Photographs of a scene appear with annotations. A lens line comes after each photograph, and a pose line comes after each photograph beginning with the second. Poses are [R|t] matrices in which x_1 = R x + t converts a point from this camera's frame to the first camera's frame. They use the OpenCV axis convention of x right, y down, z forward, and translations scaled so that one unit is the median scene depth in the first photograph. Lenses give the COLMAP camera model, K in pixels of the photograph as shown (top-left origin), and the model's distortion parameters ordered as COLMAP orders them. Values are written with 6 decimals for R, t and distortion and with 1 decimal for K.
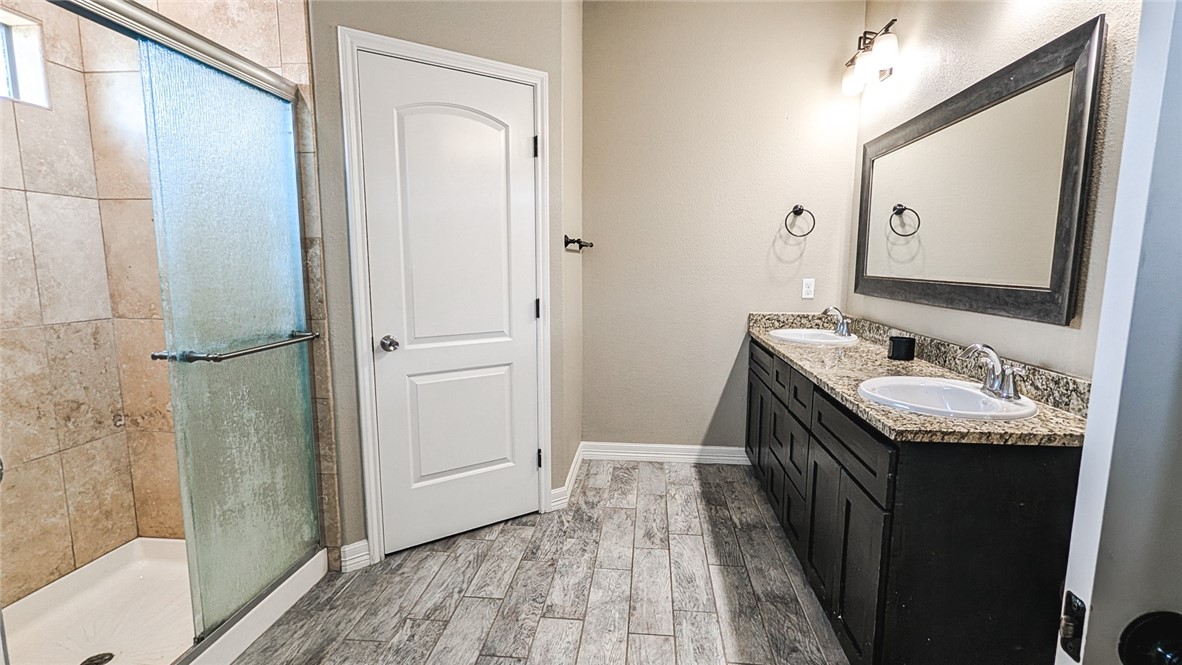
lens RADIAL K [[580.2, 0, 596.2], [0, 580.2, 348.2], [0, 0, 1]] dist [-0.000918, 0.000219]
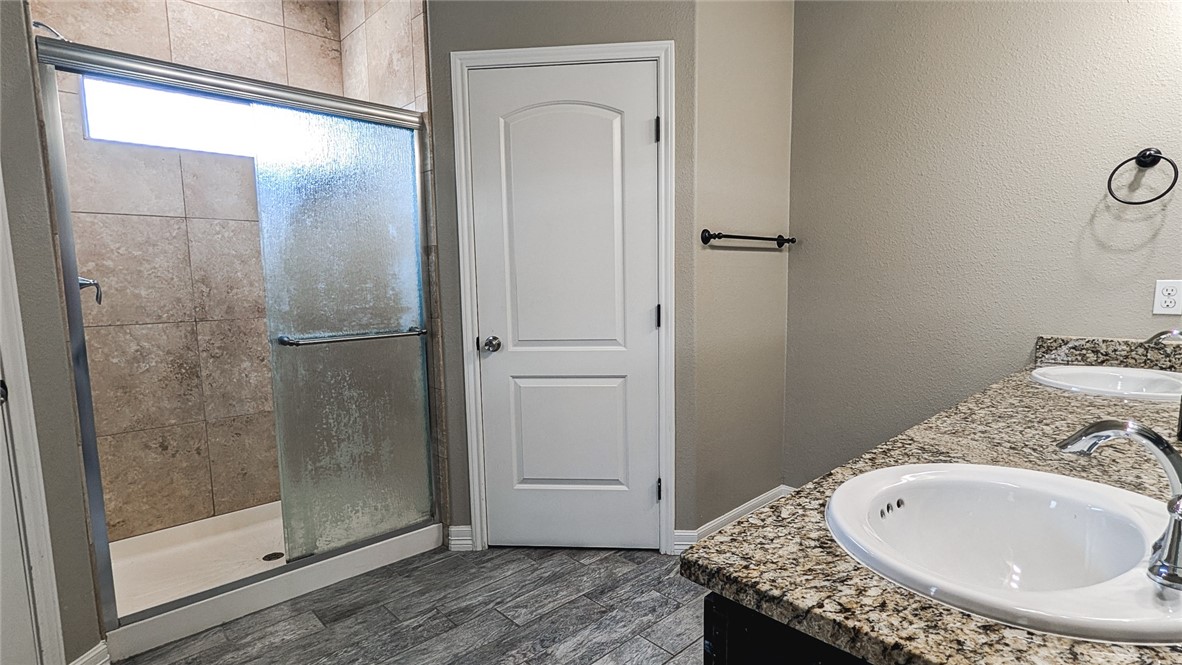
lens RADIAL K [[580.2, 0, 596.2], [0, 580.2, 348.2], [0, 0, 1]] dist [-0.000918, 0.000219]
pose [[0.754728, 0.063890, -0.652919, 0.446582], [-0.078120, 0.996918, 0.007251, -0.021768], [0.651370, 0.045533, 0.757393, 0.320410]]
